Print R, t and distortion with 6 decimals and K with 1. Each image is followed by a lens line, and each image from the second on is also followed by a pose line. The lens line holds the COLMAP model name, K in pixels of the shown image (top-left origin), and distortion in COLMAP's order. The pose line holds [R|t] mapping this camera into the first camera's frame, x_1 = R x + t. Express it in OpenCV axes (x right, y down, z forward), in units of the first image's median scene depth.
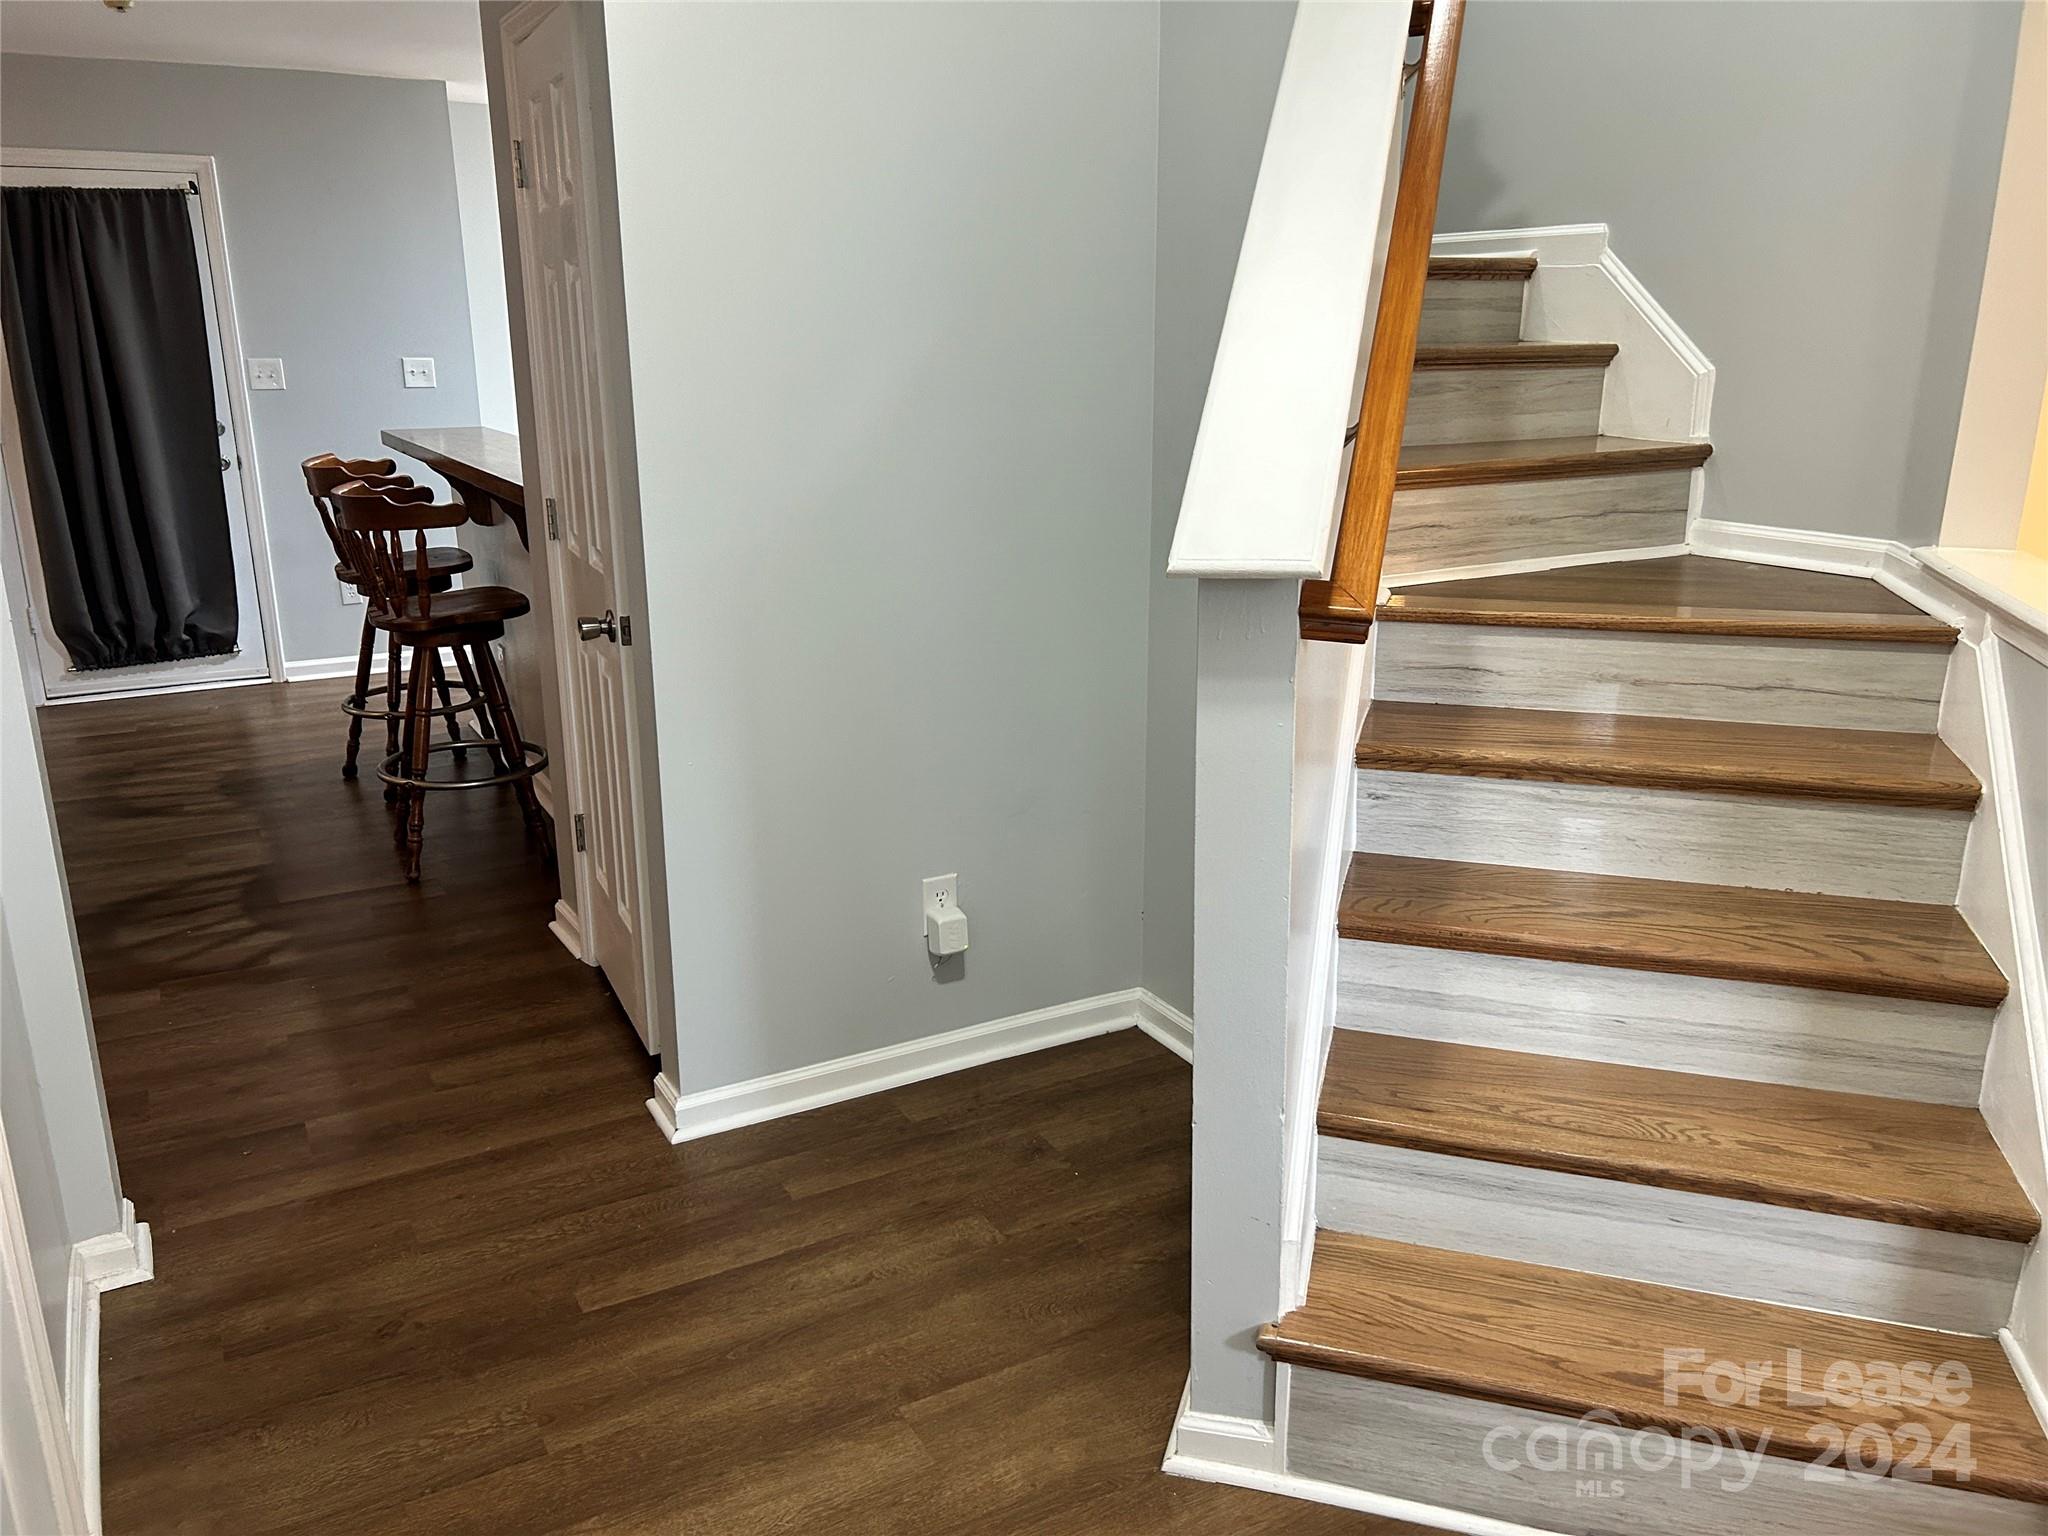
lens RADIAL K [[1532.0, 0, 1063.3], [0, 1532.0, 825.3], [0, 0, 1]] dist [0.021178, -0.031826]
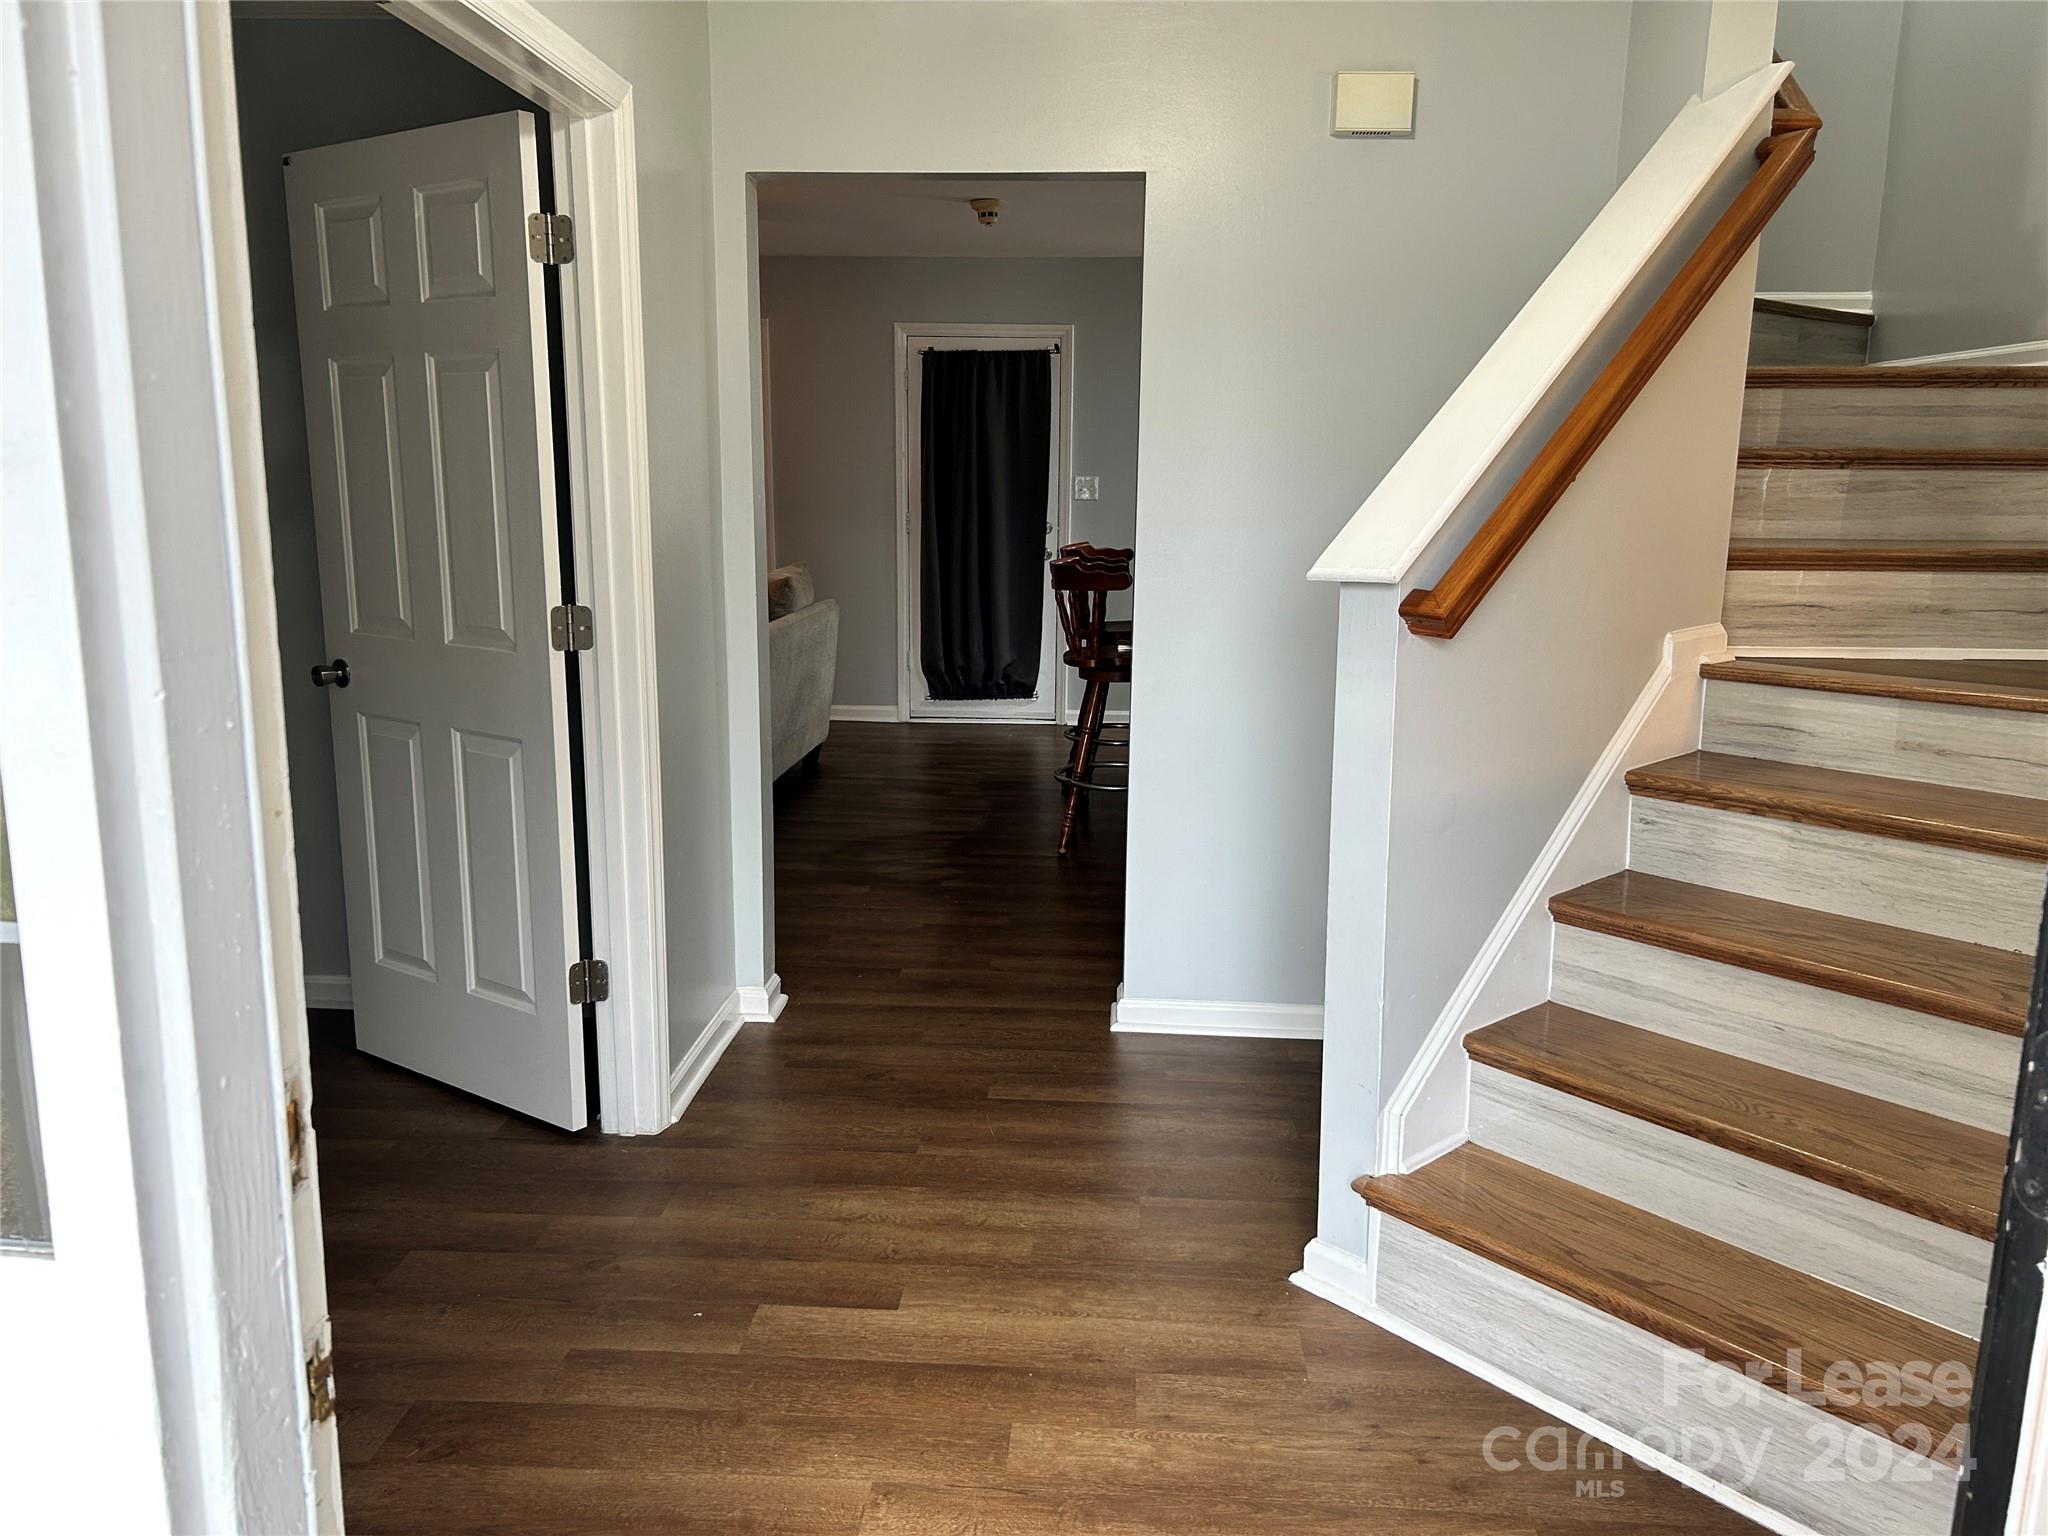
lens RADIAL K [[1532.0, 0, 1089.3], [0, 1532.0, 868.7], [0, 0, 1]] dist [0.021178, -0.031826]
pose [[0.848232, 0.138782, -0.511118, 0.460338], [-0.171475, 0.985040, -0.017110, 0.111331], [0.501097, 0.102157, 0.859340, -0.201957]]
